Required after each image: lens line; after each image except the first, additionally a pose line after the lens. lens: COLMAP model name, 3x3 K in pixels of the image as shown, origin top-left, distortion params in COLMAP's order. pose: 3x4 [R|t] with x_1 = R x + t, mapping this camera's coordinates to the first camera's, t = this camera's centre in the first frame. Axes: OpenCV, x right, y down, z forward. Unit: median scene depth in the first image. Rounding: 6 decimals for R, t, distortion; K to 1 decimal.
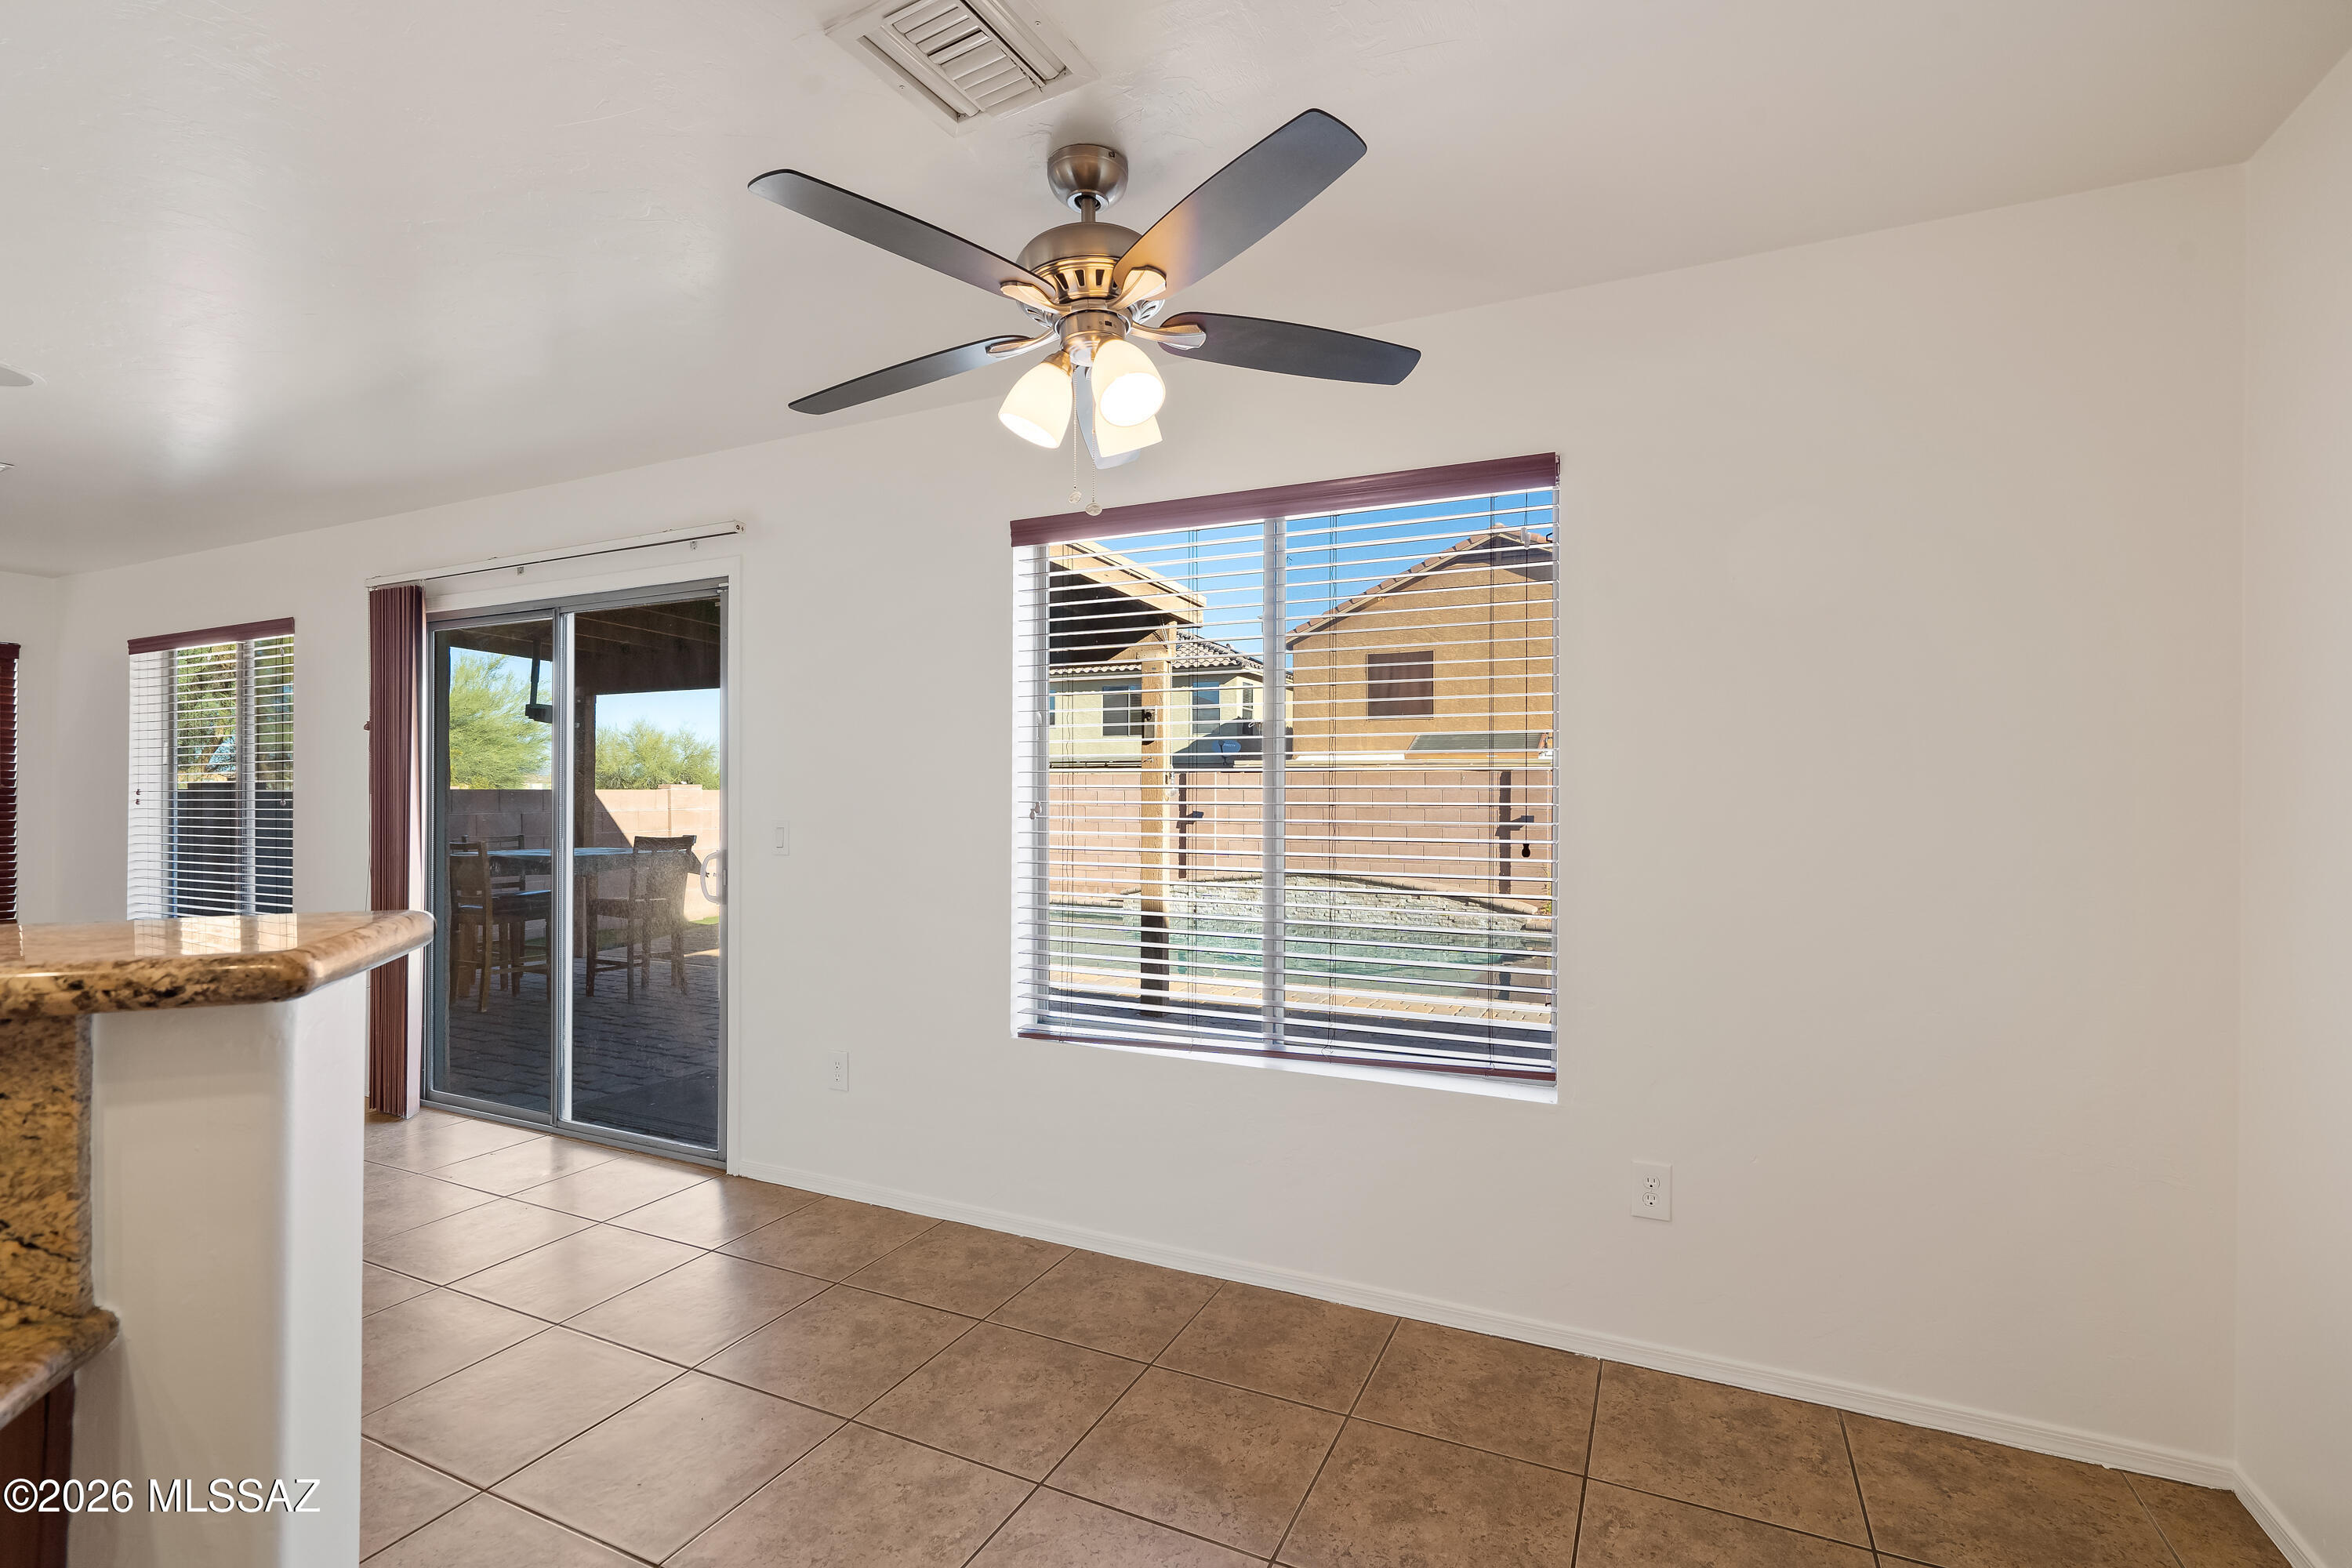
lens RADIAL K [[1079.1, 0, 1169.2], [0, 1079.1, 793.8], [0, 0, 1]] dist [0.000081, -0.001080]
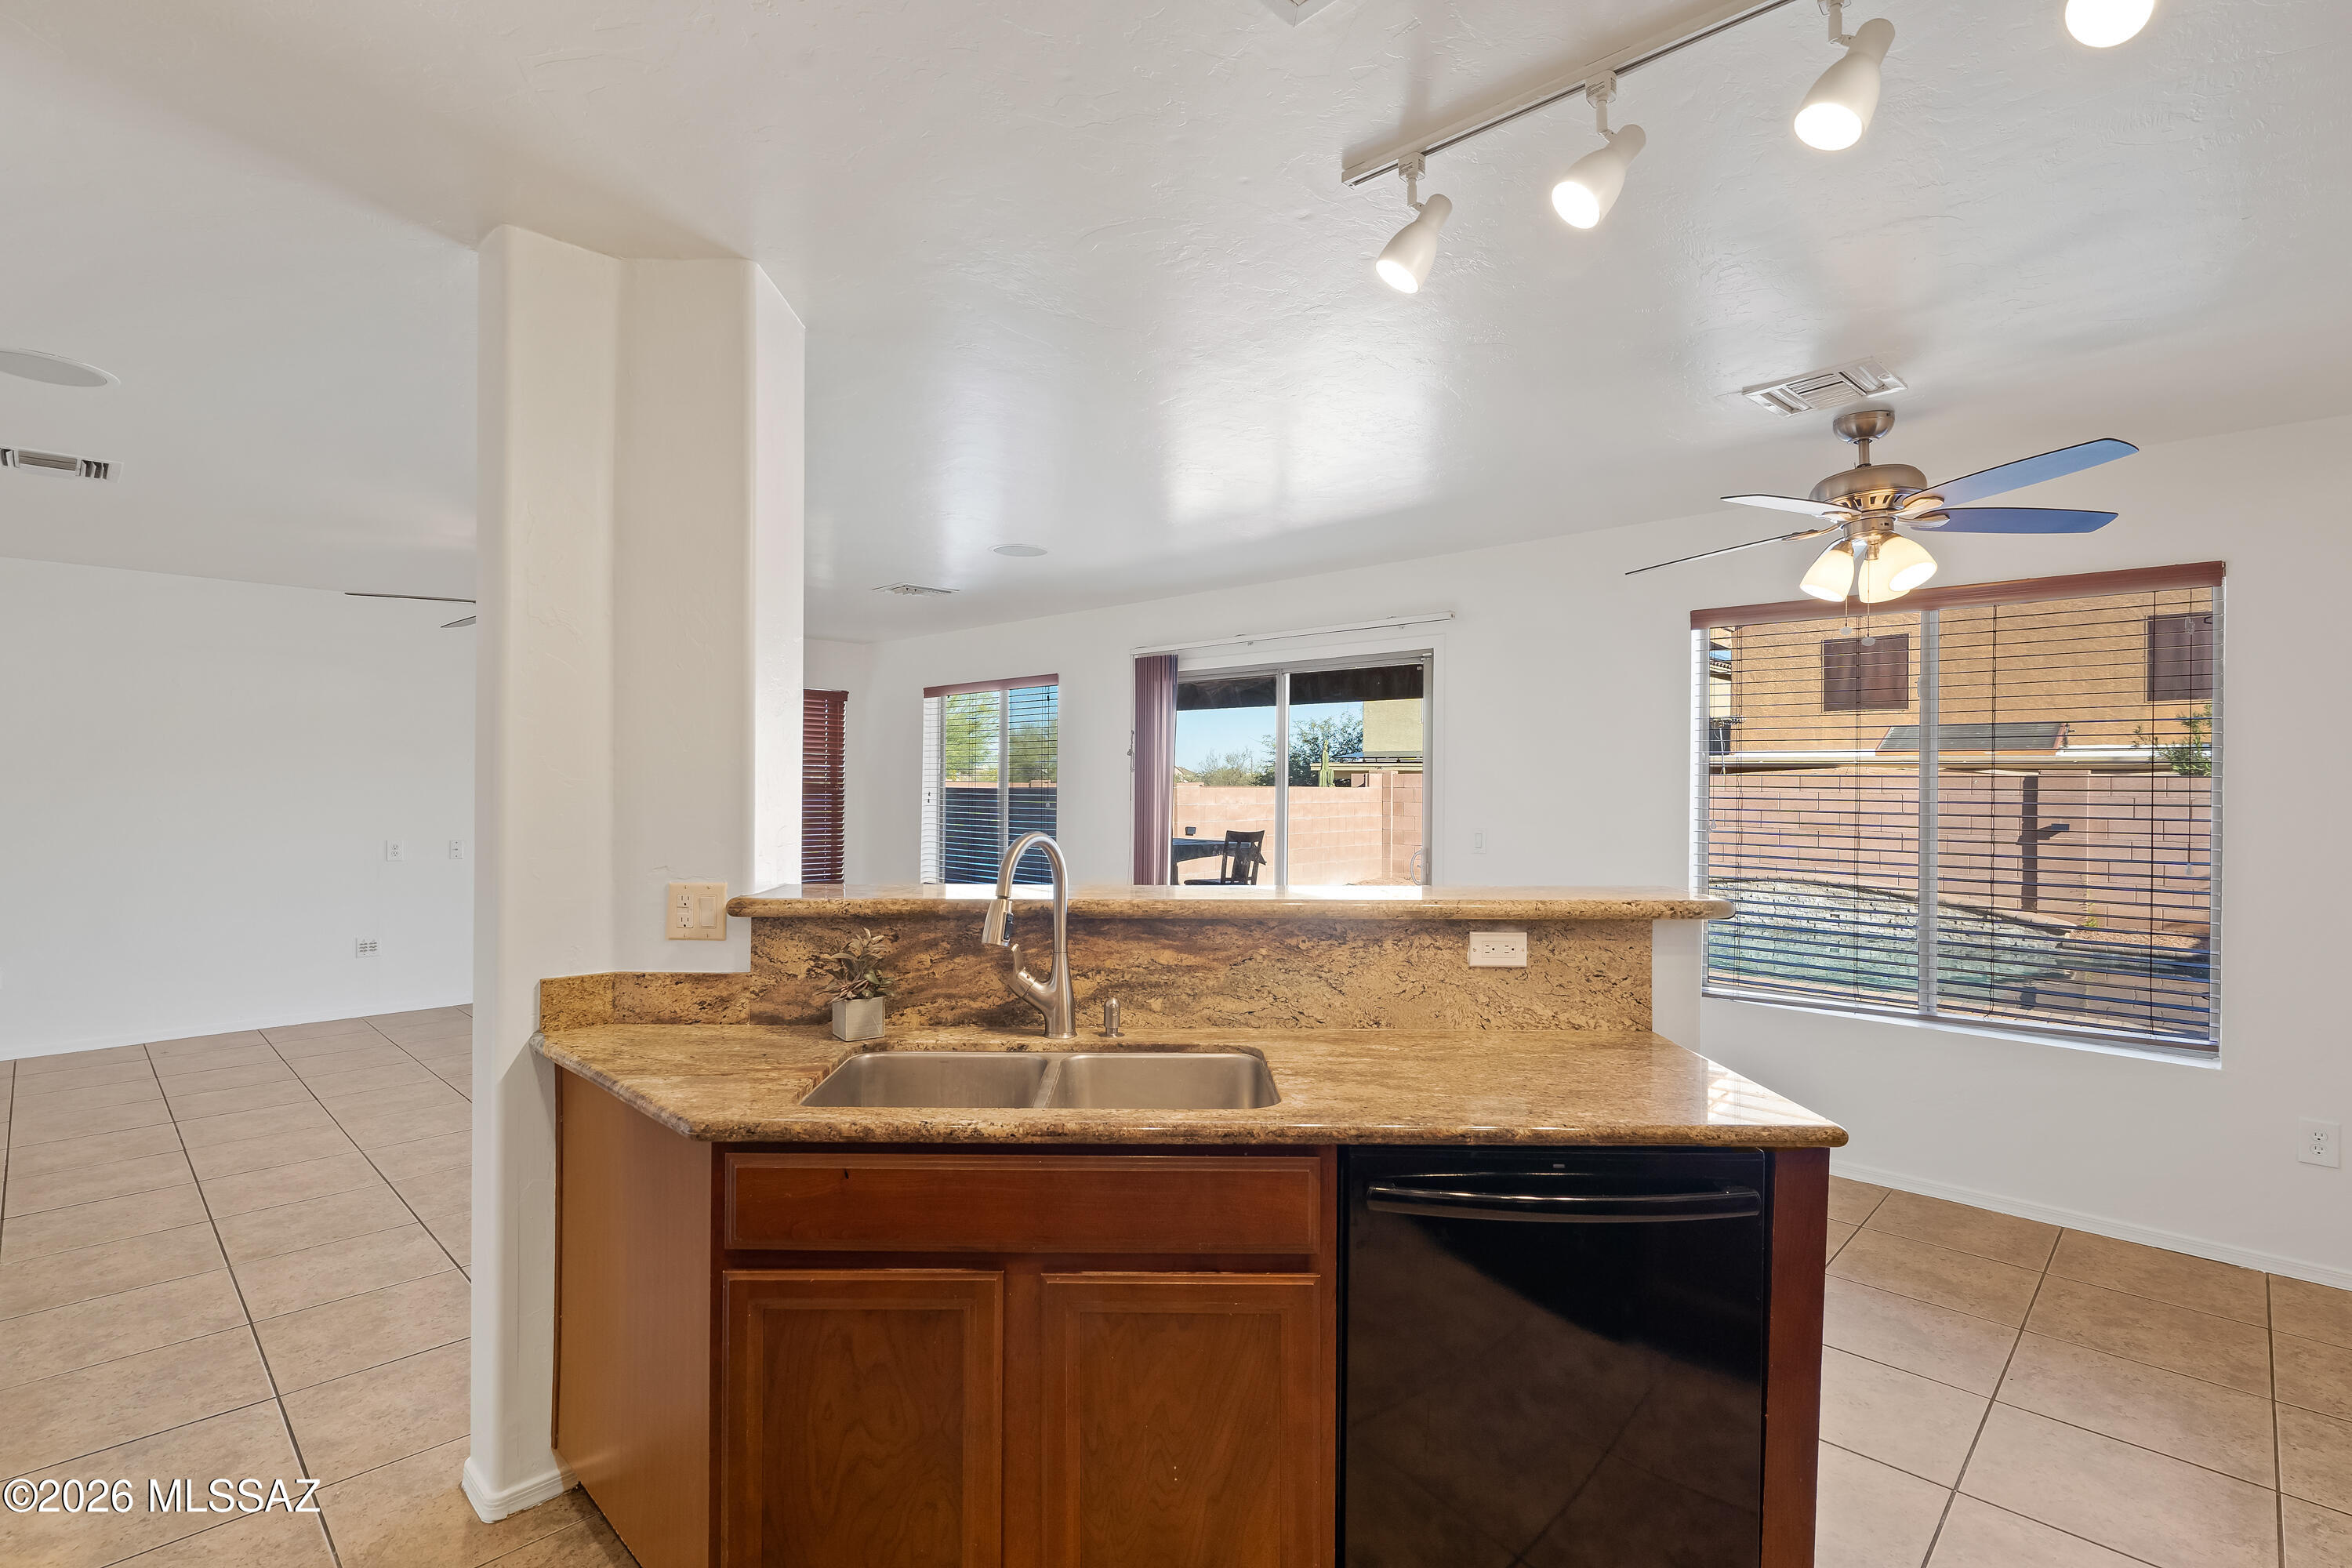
lens RADIAL K [[1079.1, 0, 1186.8], [0, 1079.1, 775.2], [0, 0, 1]] dist [0.000081, -0.001080]
pose [[0.944228, 0.003773, -0.329272, -0.351527], [-0.007180, 0.999933, -0.009132, -0.036156], [0.329215, 0.010987, 0.944191, -0.568277]]
